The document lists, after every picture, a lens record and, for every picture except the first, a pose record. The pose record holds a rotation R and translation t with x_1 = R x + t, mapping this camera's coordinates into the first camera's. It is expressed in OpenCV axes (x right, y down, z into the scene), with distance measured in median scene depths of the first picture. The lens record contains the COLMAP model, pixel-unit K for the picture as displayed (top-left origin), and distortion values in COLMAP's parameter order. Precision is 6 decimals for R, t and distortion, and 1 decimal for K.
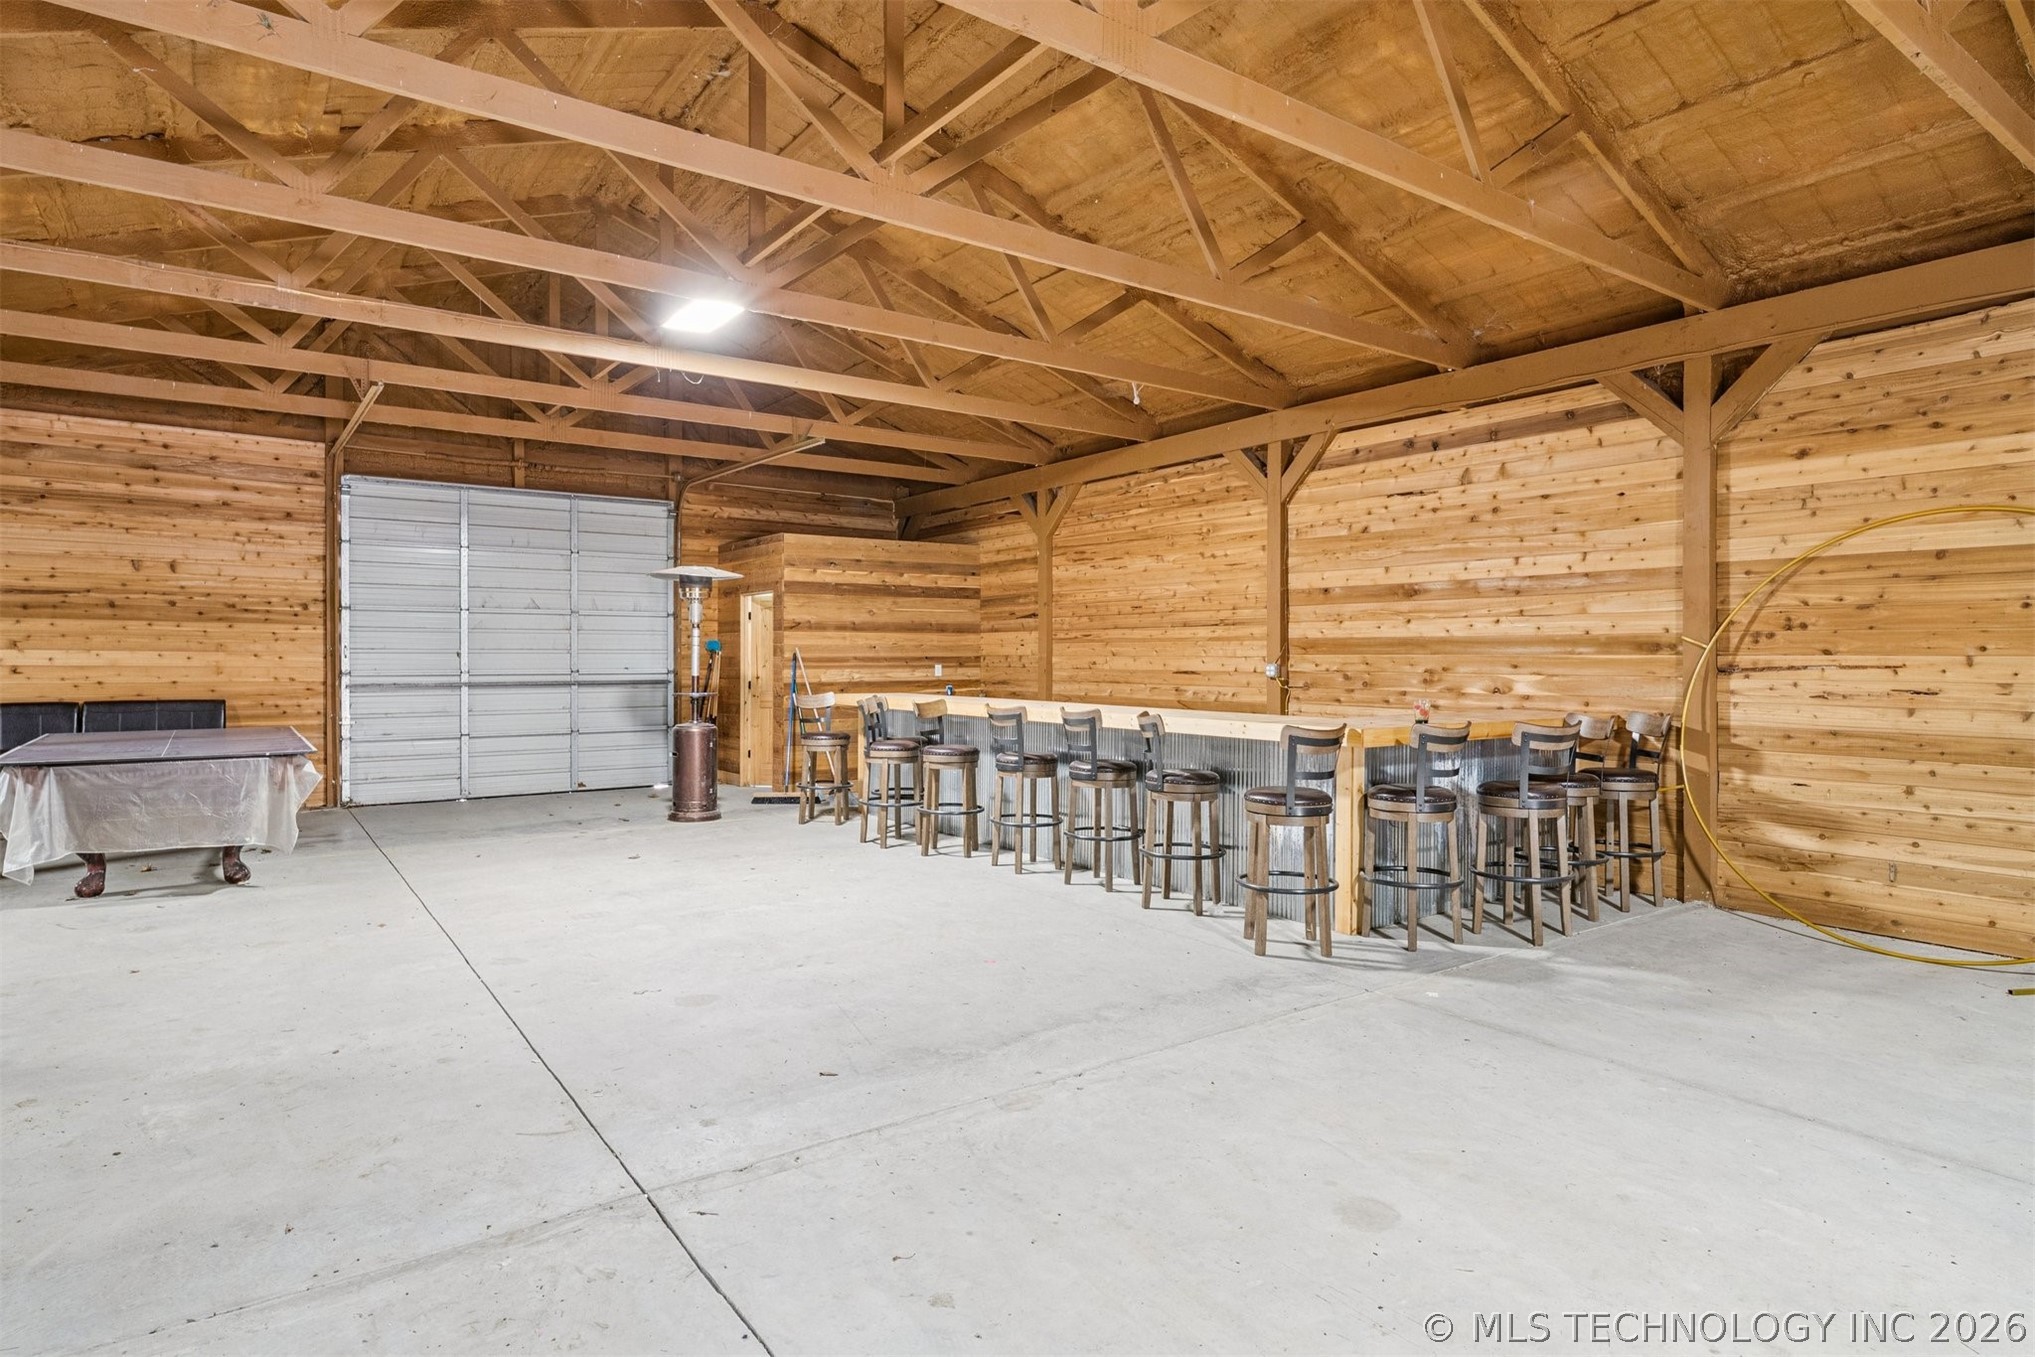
lens RADIAL K [[1111.9, 0, 1012.7], [0, 1111.9, 664.4], [0, 0, 1]] dist [0.002358, -0.002849]
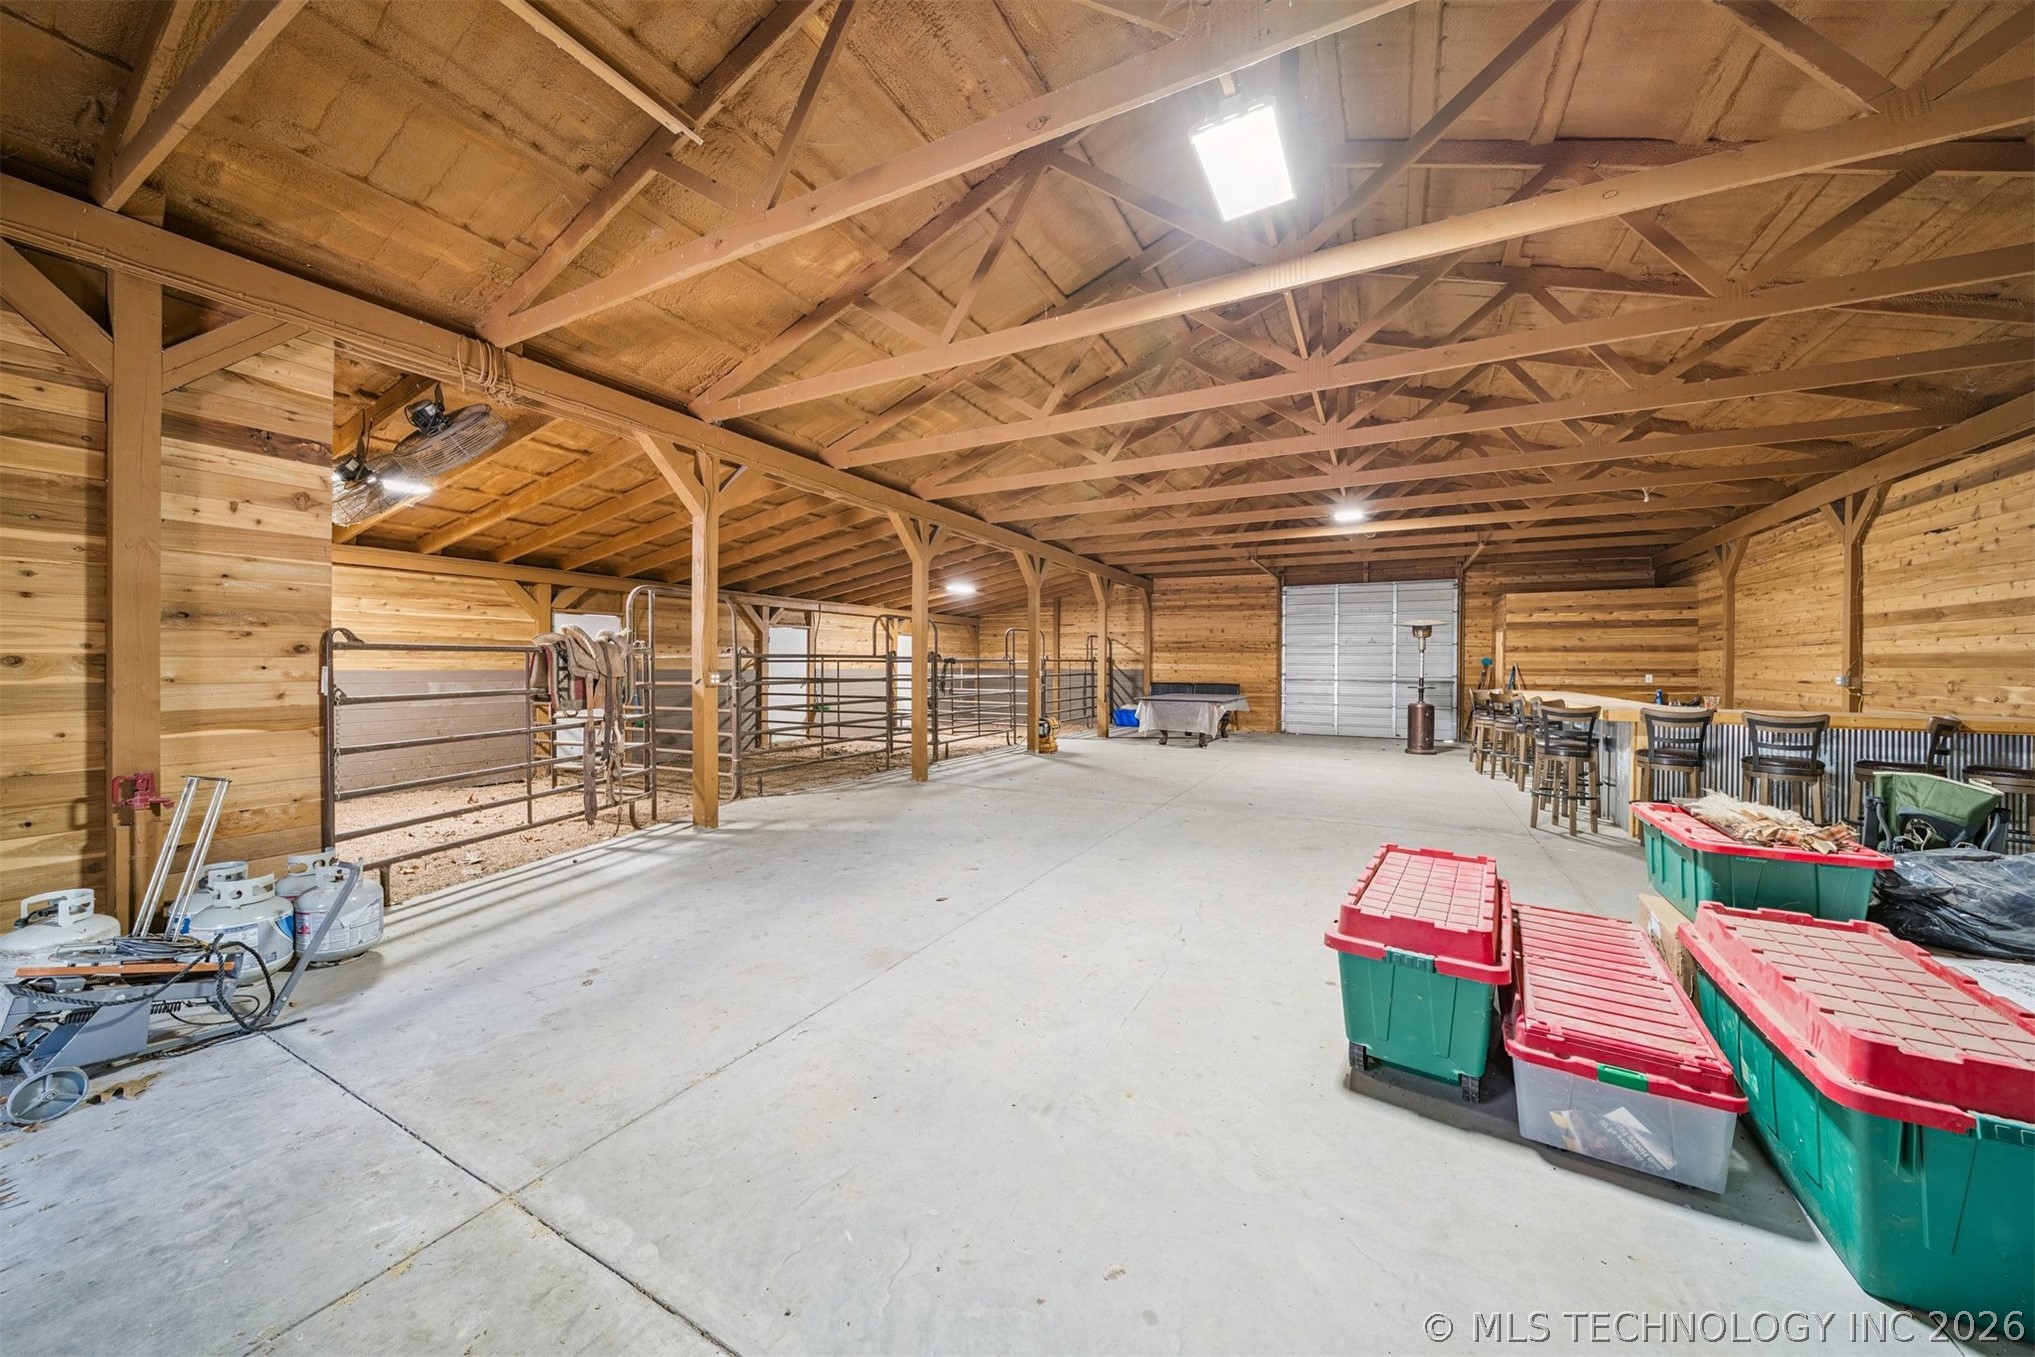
lens RADIAL K [[714.0, 0, 998.9], [0, 714.0, 668.9], [0, 0, 1]] dist [0.000520, -0.001060]
pose [[0.439190, 0.007012, -0.898367, 0.518515], [-0.013244, 0.999911, 0.001329, 0.003613], [0.898297, 0.011315, 0.439244, -0.188087]]
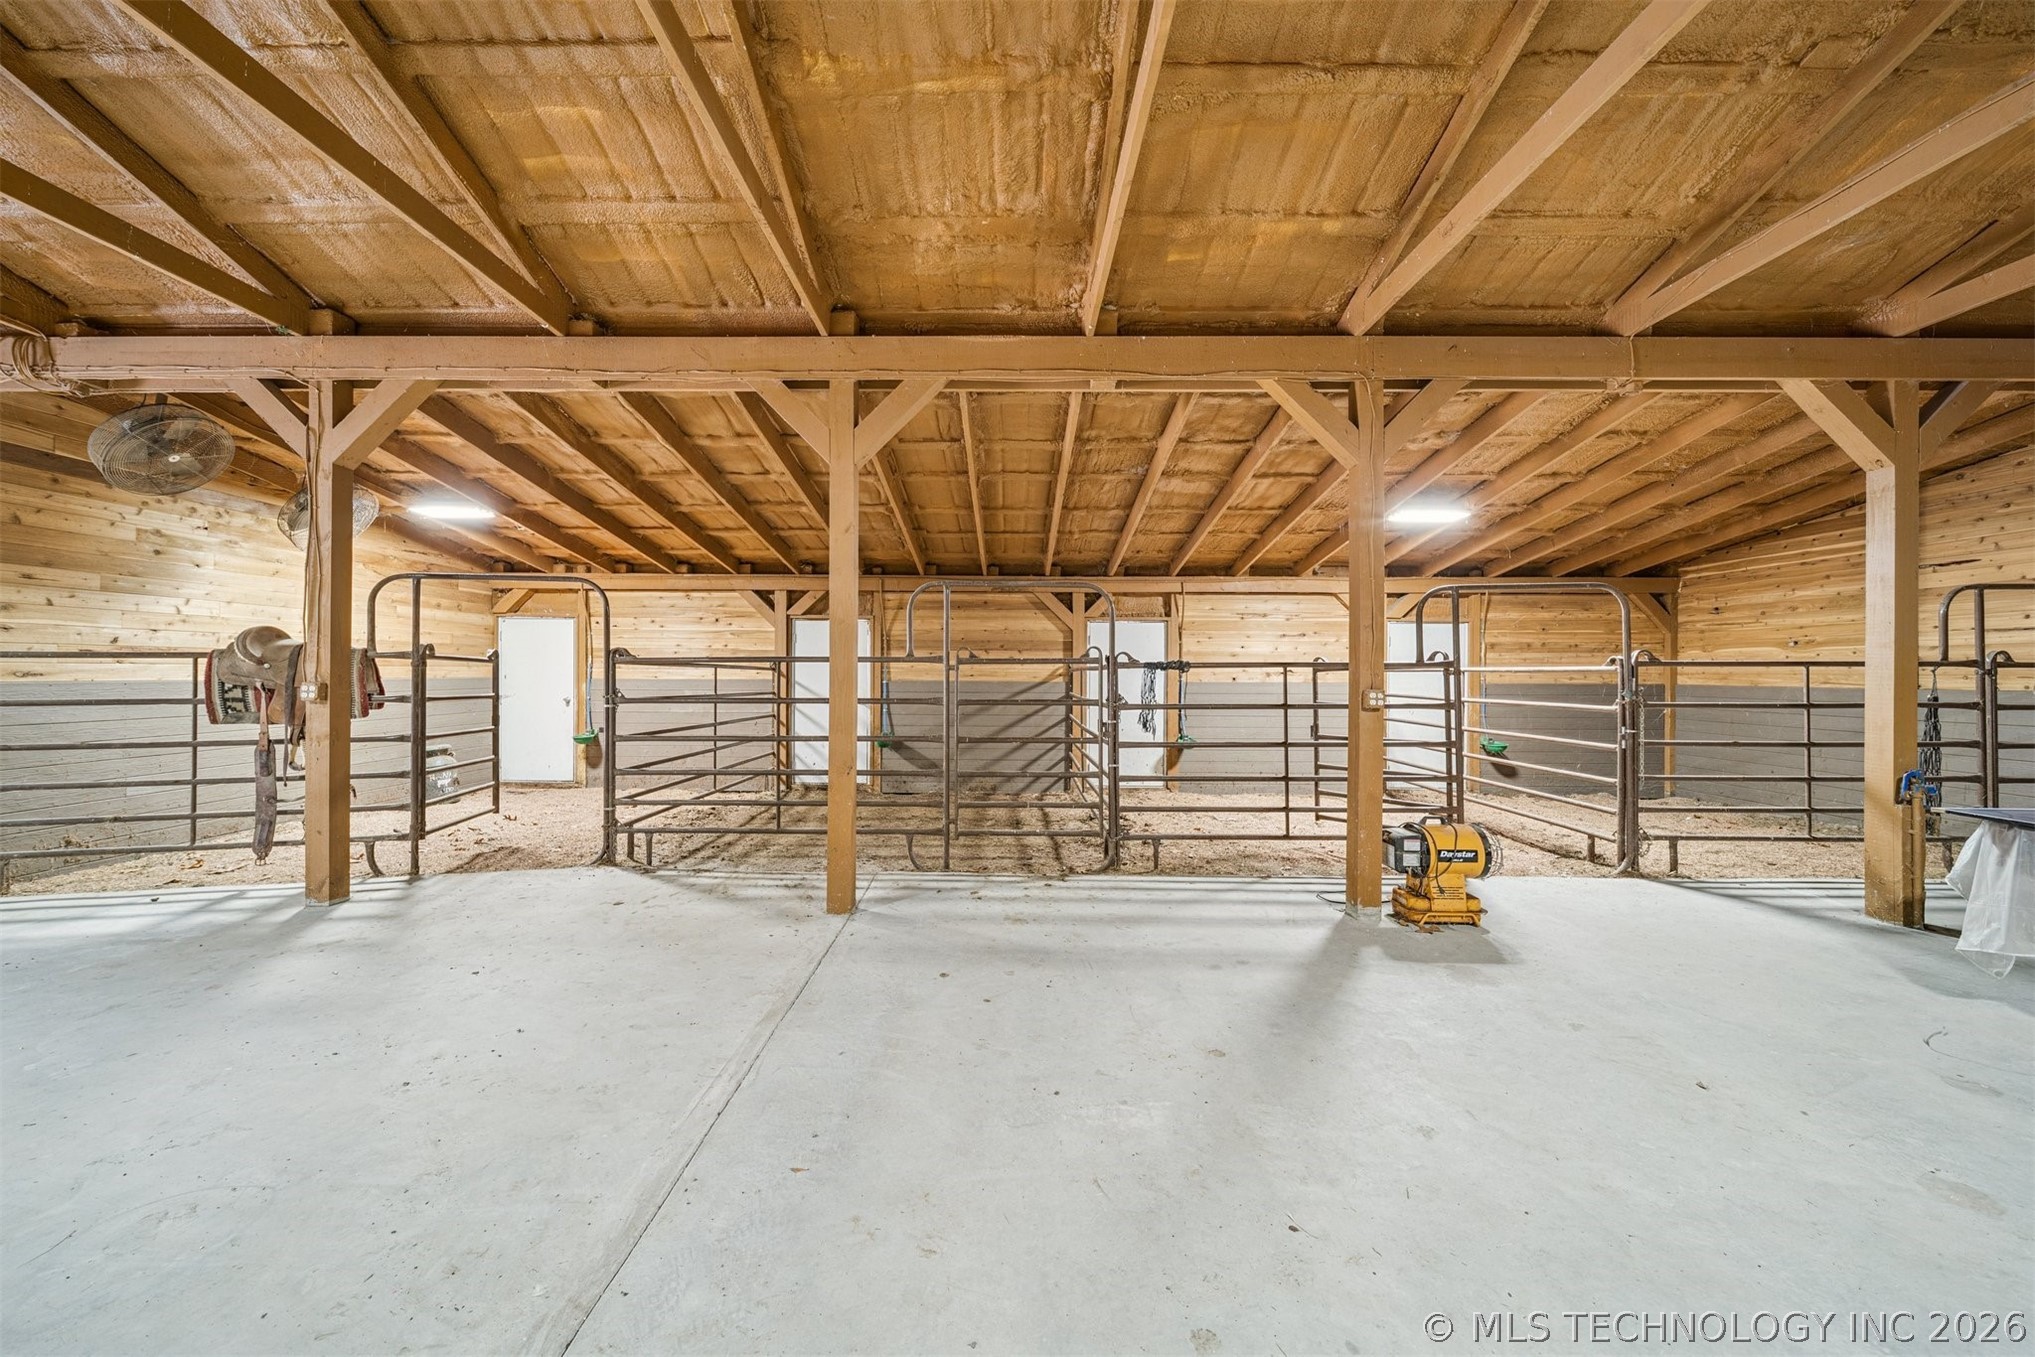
lens RADIAL K [[721.5, 0, 1019.7], [0, 721.5, 672.6], [0, 0, 1]] dist [-0.001640, -0.000463]
pose [[-0.597621, -0.005335, -0.801761, -0.060073], [-0.012502, 0.999918, 0.002665, -0.002308], [0.801681, 0.011617, -0.597639, 0.507026]]
